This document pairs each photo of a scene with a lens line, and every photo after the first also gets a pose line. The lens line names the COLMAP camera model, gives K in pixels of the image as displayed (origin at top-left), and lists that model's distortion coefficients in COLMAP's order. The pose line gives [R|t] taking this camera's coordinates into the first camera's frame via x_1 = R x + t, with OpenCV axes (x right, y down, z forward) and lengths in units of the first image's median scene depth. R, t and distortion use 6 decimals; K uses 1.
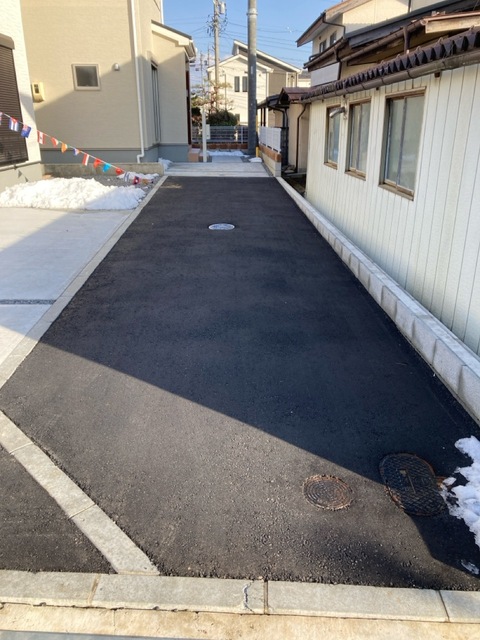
lens RADIAL K [[522.7, 0, 241.5], [0, 522.7, 321.1], [0, 0, 1]] dist [0.015966, 0.002001]
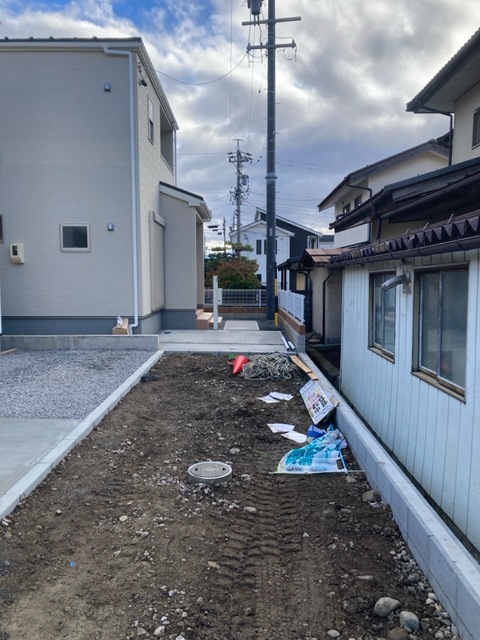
lens RADIAL K [[522.7, 0, 240.9], [0, 522.7, 322.7], [0, 0, 1]] dist [0.015966, 0.002001]
pose [[0.998984, 0.006948, -0.044532, 0.011046], [-0.019030, 0.960678, -0.277010, -0.085353], [0.040856, 0.277576, 0.959834, 0.195800]]
